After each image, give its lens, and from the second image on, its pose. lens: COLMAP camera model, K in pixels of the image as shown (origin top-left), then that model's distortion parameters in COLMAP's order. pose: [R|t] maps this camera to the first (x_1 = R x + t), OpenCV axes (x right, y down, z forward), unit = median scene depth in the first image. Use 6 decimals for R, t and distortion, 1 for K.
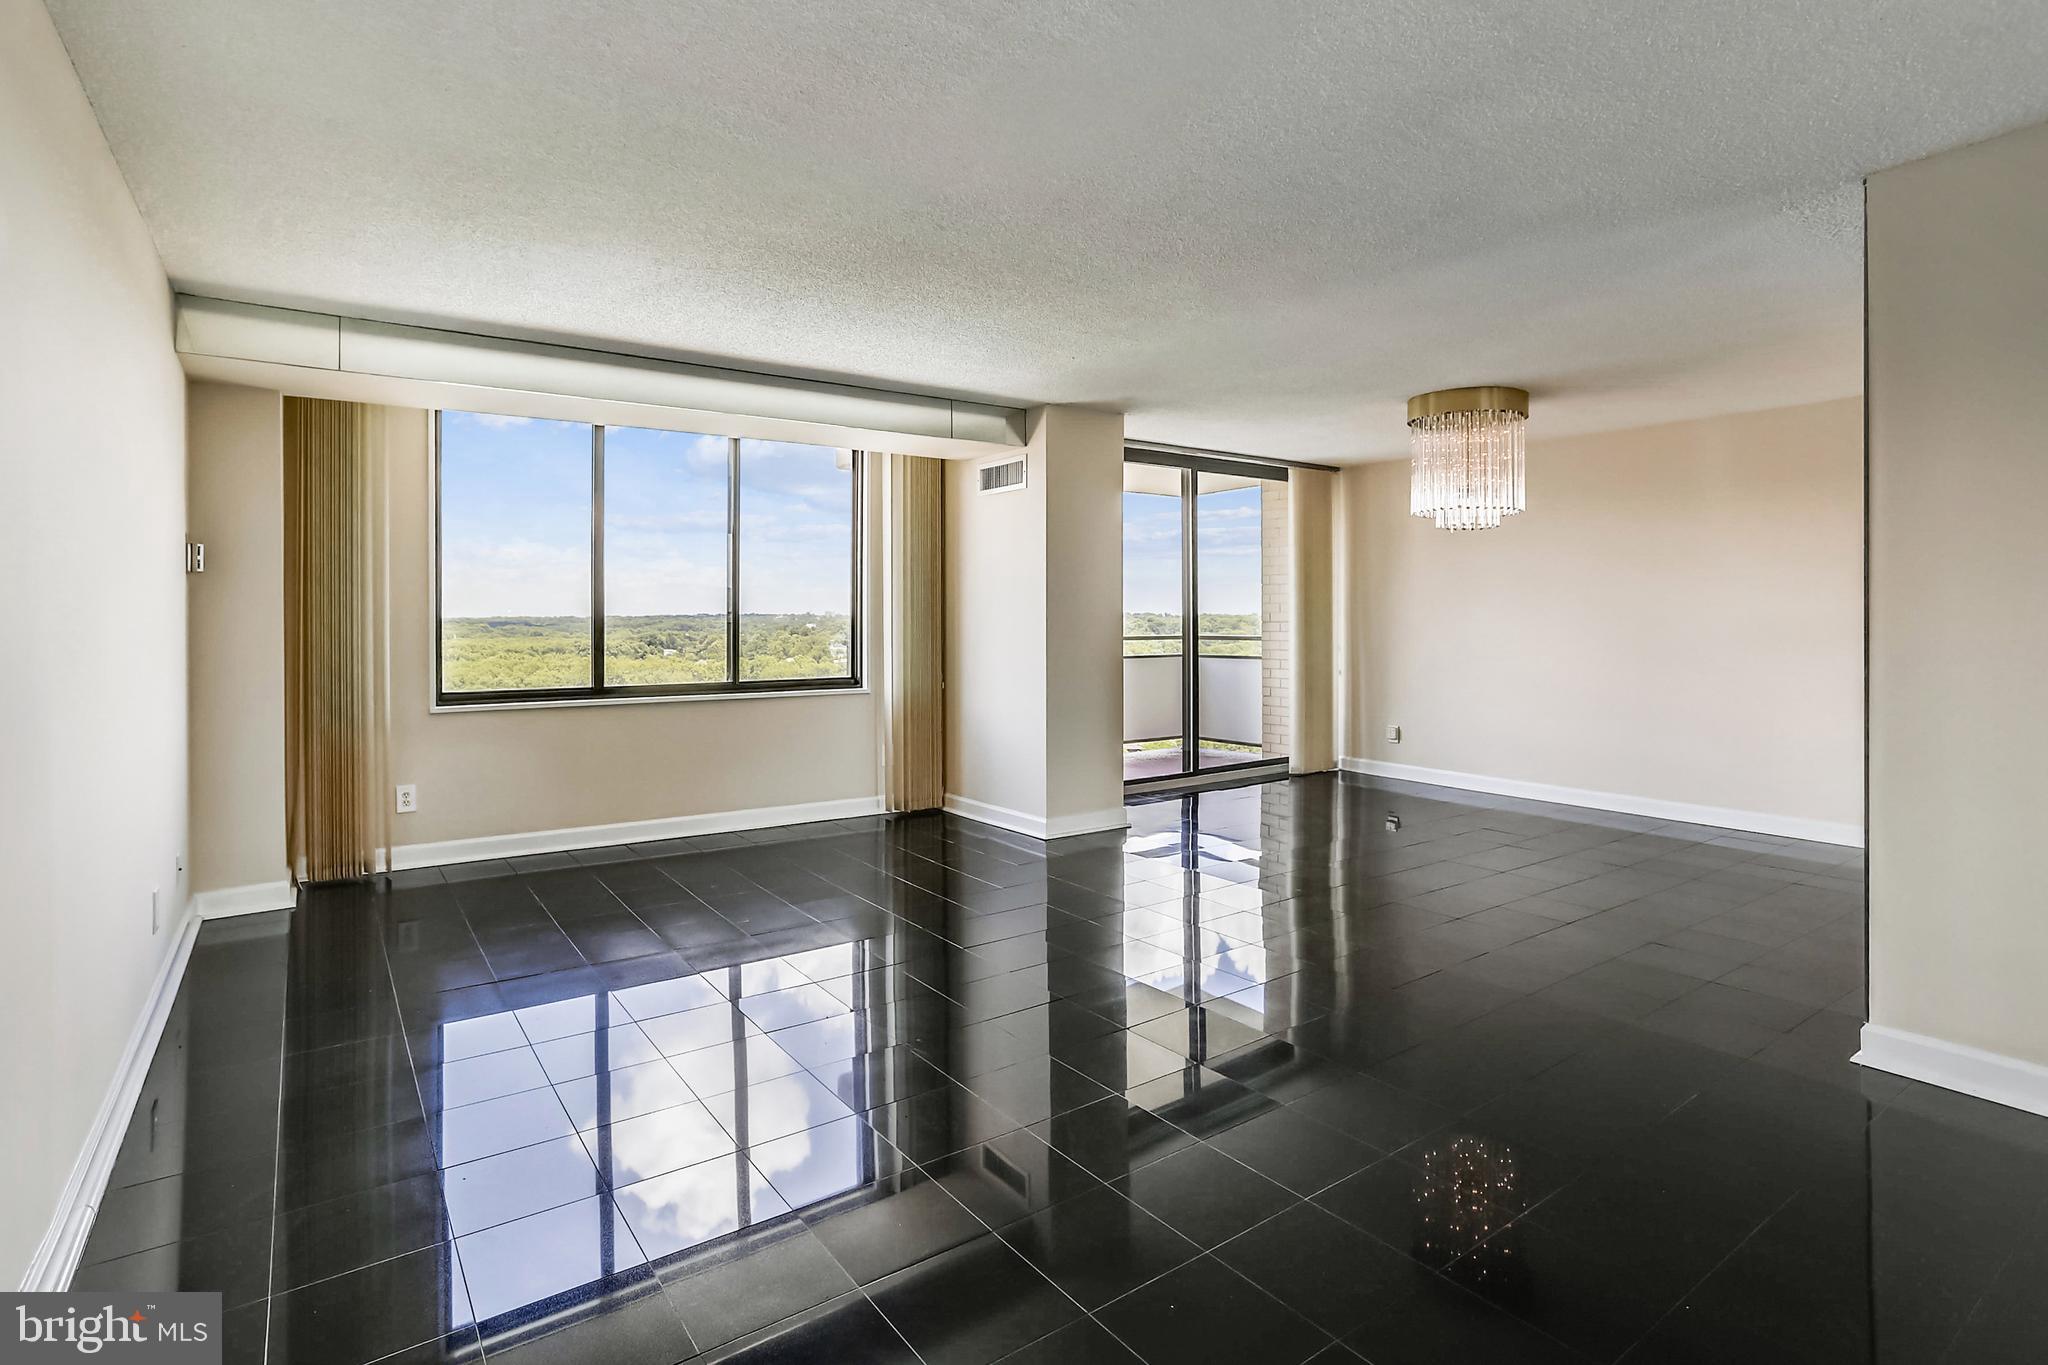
lens RADIAL K [[1024.0, 0, 1015.4], [0, 1024.0, 623.3], [0, 0, 1]] dist [-0.003964, 0.033021]
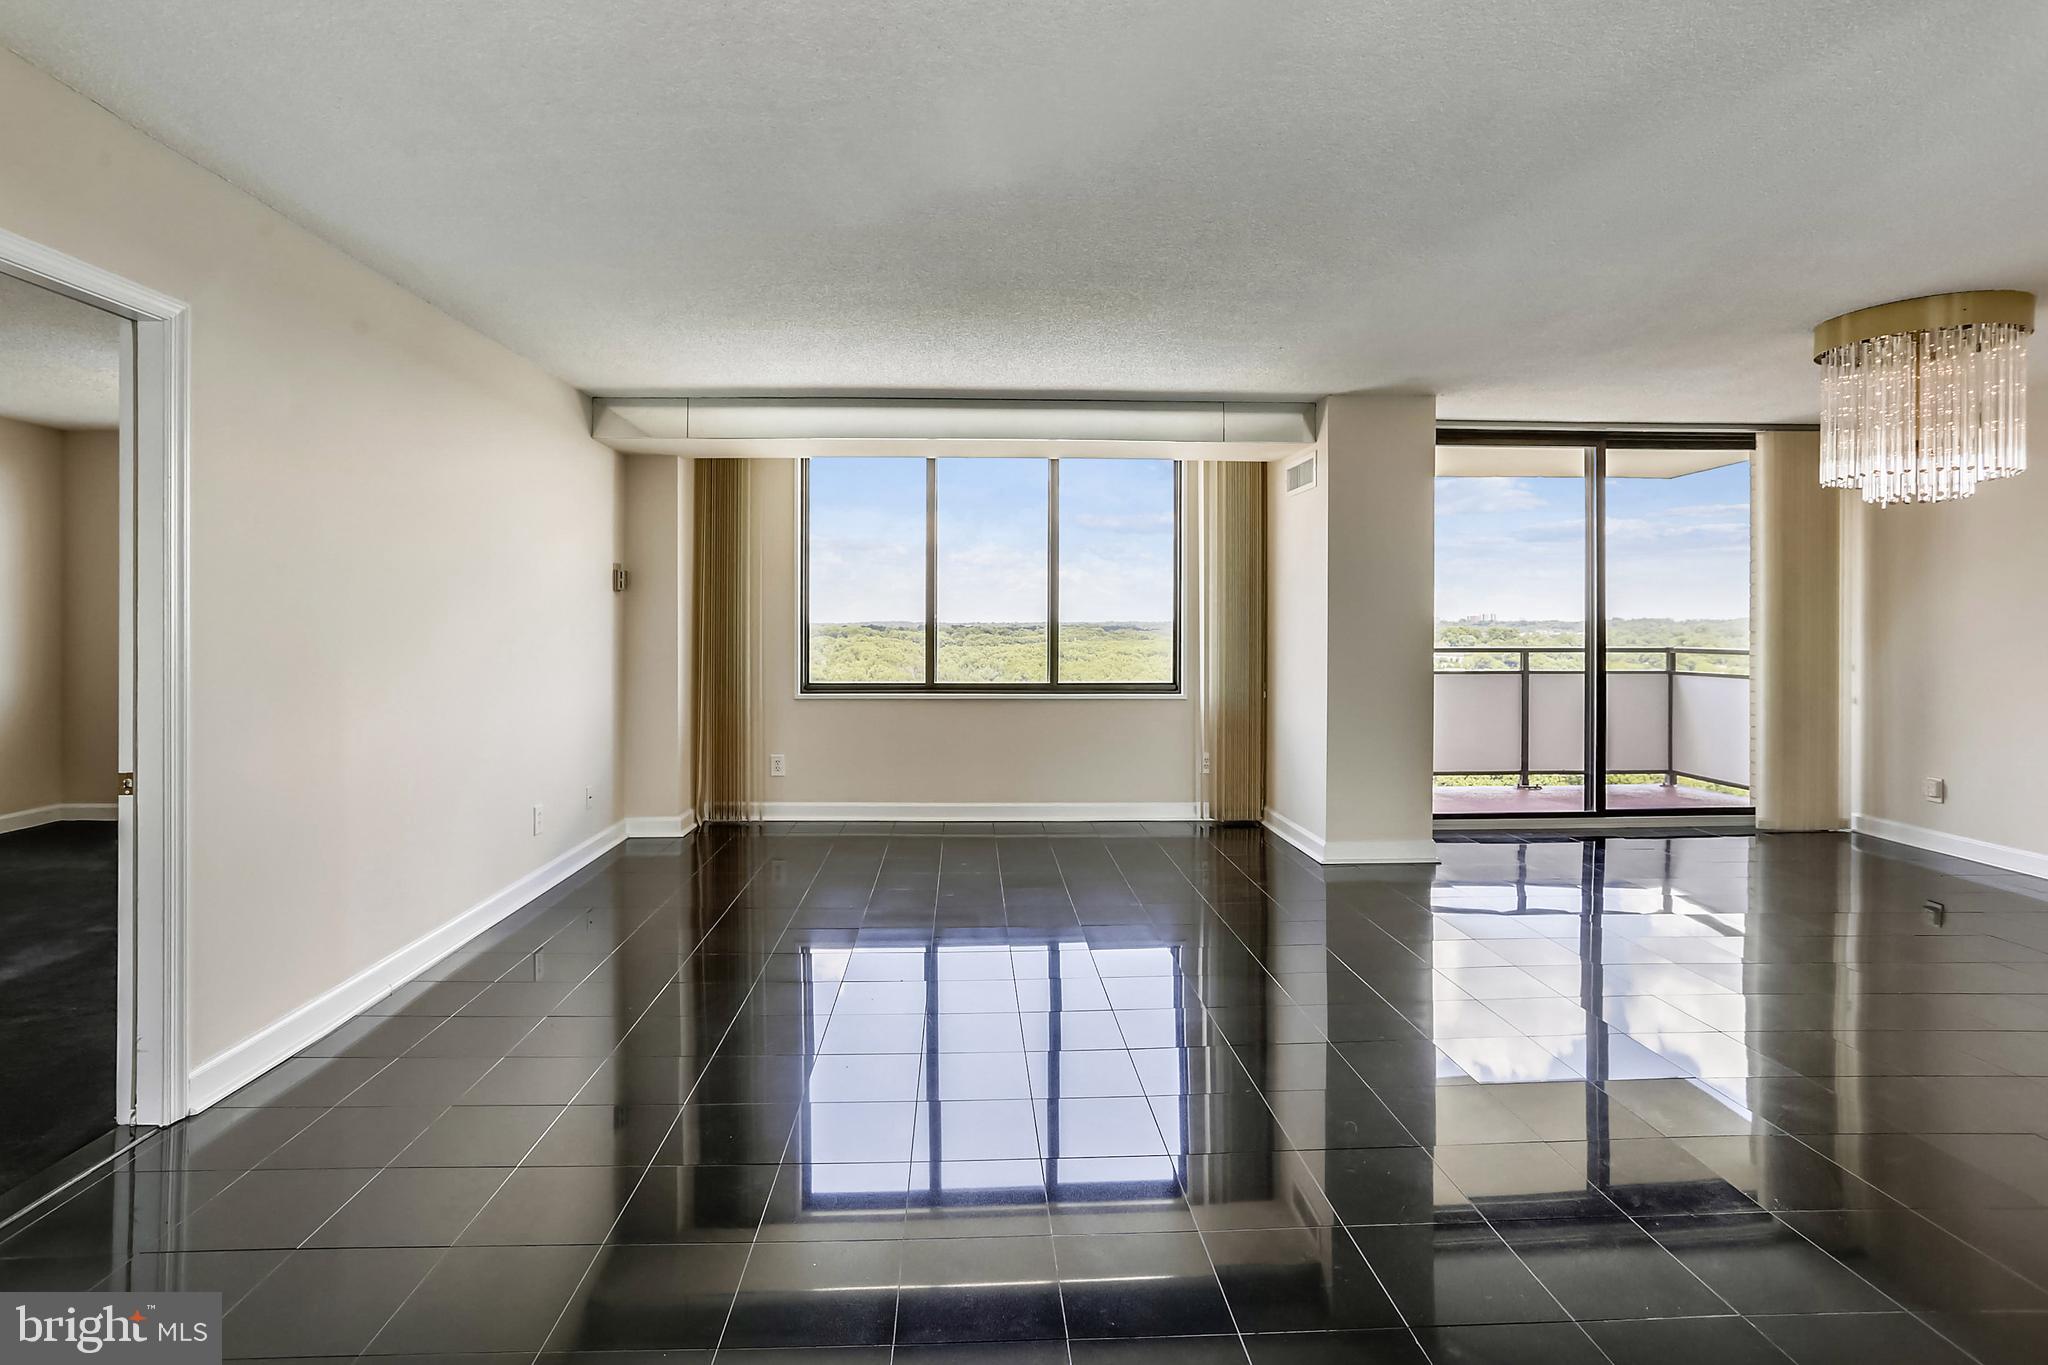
lens RADIAL K [[1024.0, 0, 1015.4], [0, 1024.0, 623.3], [0, 0, 1]] dist [-0.003964, 0.033021]
pose [[0.851591, 0.002838, -0.524200, 0.245353], [-0.005997, 0.999973, -0.004329, -0.001271], [0.524173, 0.006831, 0.851584, 0.053572]]
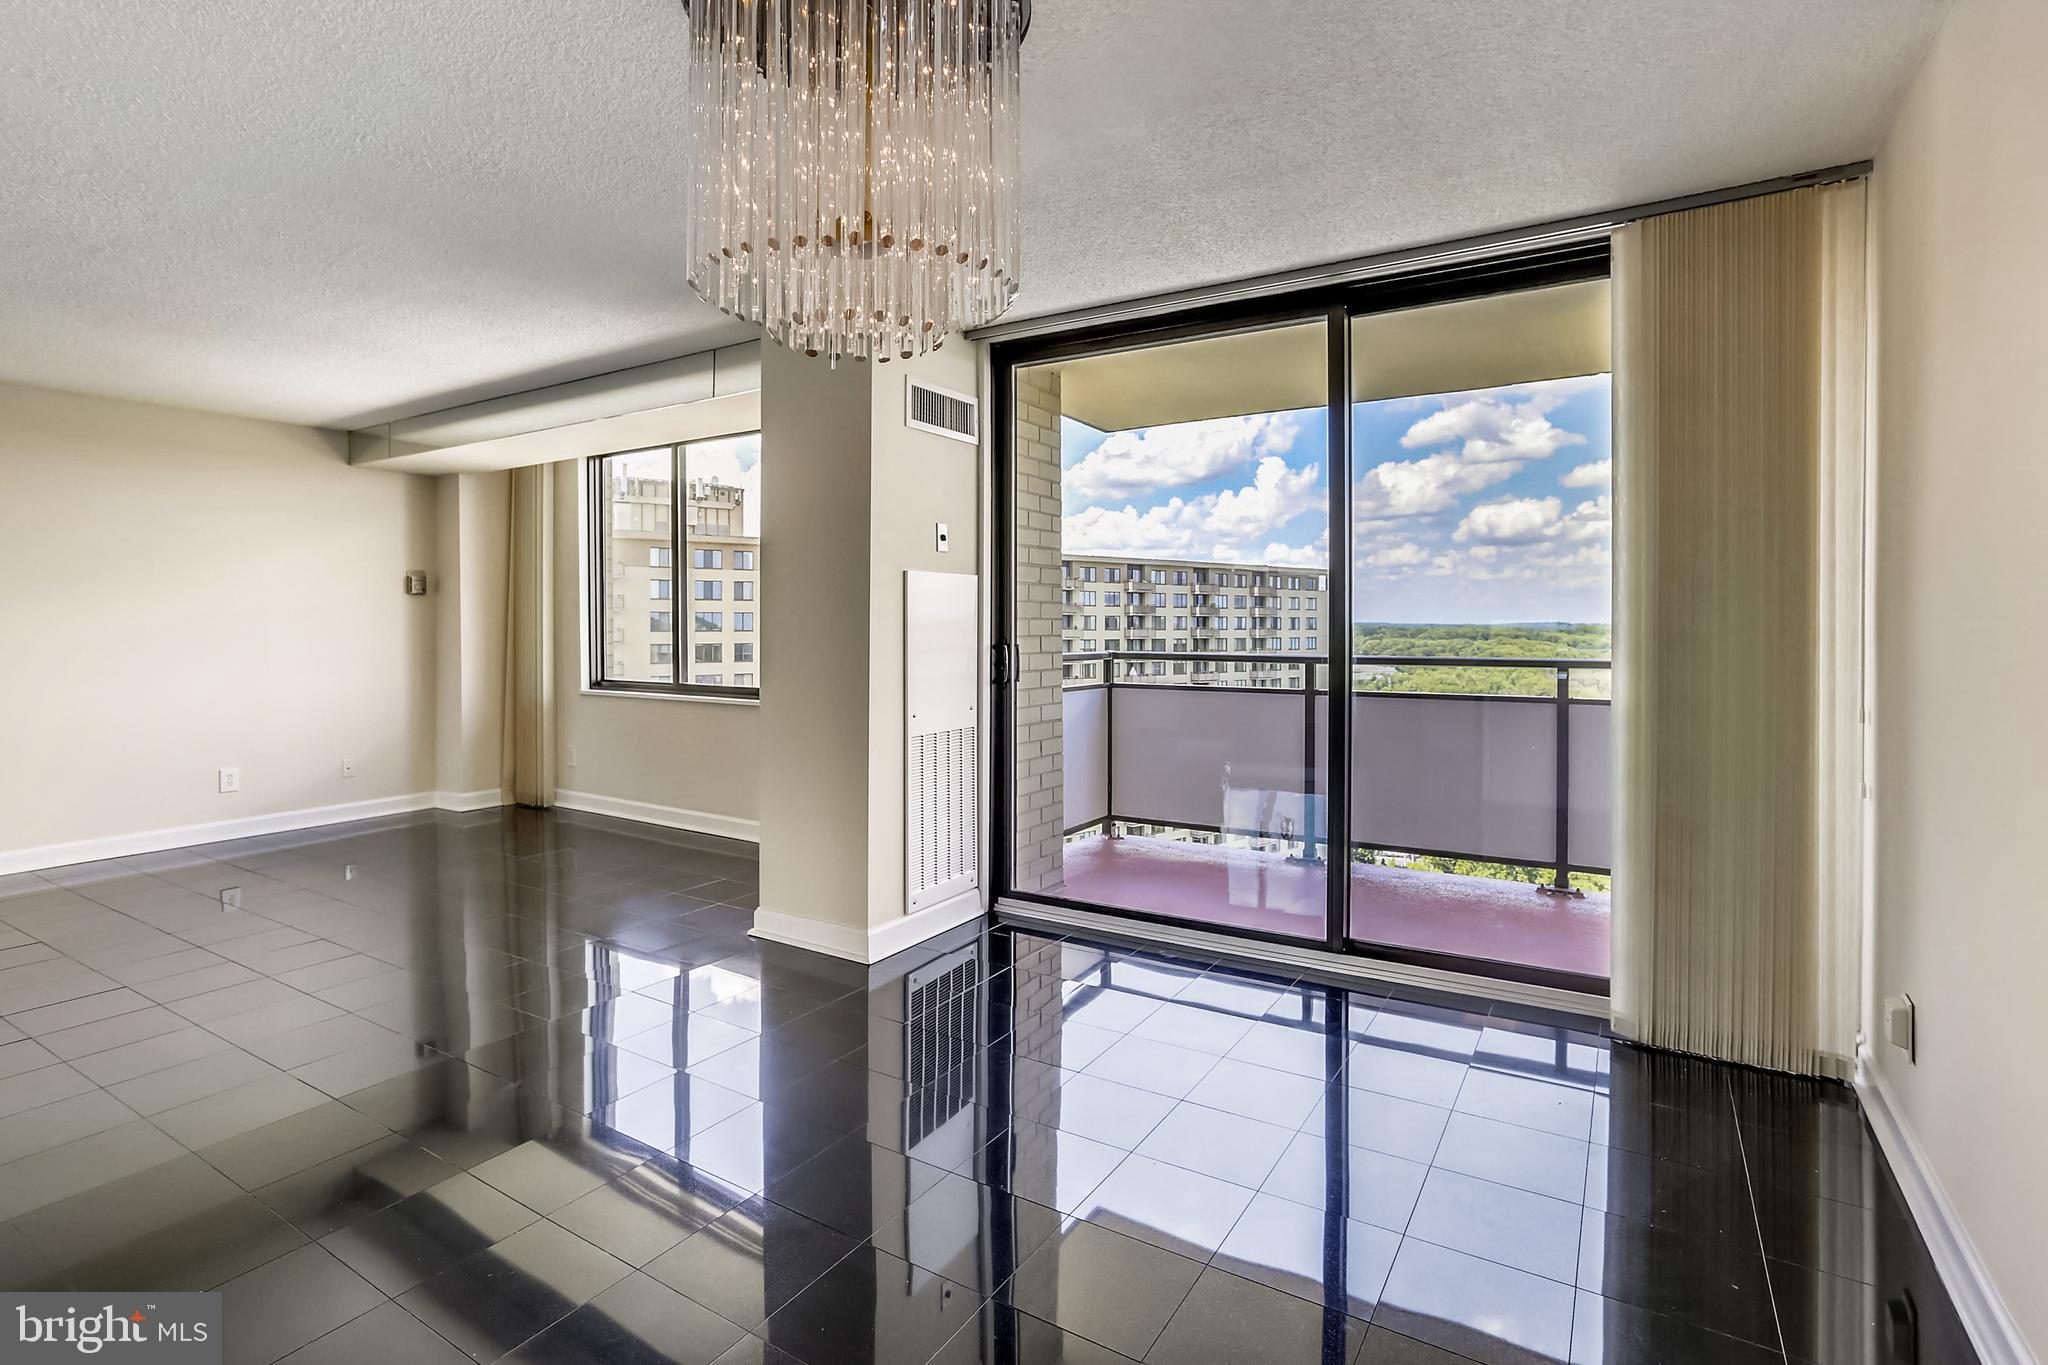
lens RADIAL K [[988.0, 0, 1020.1], [0, 988.0, 627.6], [0, 0, 1]] dist [-0.002161, -0.000142]
pose [[0.386388, 0.004897, -0.922324, 0.643541], [-0.006267, 0.999977, 0.002683, -0.004150], [0.922315, 0.004744, 0.386409, 0.804584]]
